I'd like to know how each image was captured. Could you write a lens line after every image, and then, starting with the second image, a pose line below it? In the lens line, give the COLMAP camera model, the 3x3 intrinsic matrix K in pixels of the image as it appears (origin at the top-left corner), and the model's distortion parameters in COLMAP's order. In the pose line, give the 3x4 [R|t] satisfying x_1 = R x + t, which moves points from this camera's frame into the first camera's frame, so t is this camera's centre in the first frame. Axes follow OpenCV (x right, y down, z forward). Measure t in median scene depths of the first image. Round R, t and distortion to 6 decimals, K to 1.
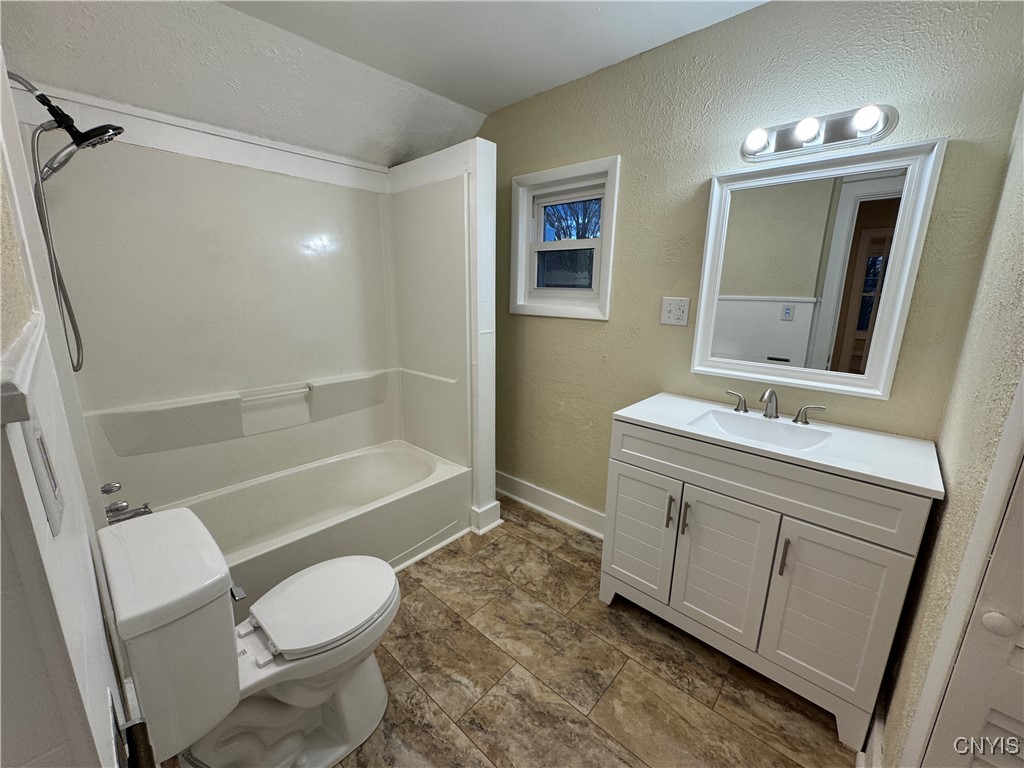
lens RADIAL K [[406.8, 0, 512.0], [0, 406.8, 384.0], [0, 0, 1]] dist [-0.007022, 0.000298]
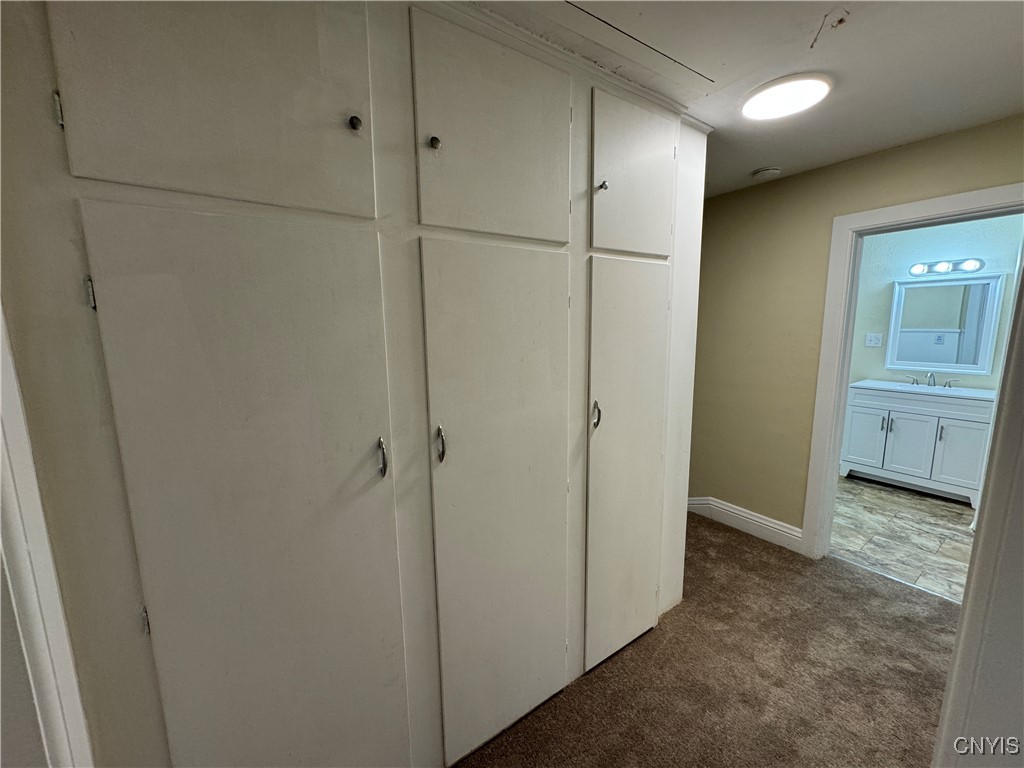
lens RADIAL K [[406.8, 0, 512.0], [0, 406.8, 384.0], [0, 0, 1]] dist [-0.007022, 0.000298]
pose [[0.973836, 0.002255, -0.227242, -1.163989], [-0.020086, 0.996891, -0.076184, 0.301256], [0.226364, 0.078755, 0.970854, -1.771157]]
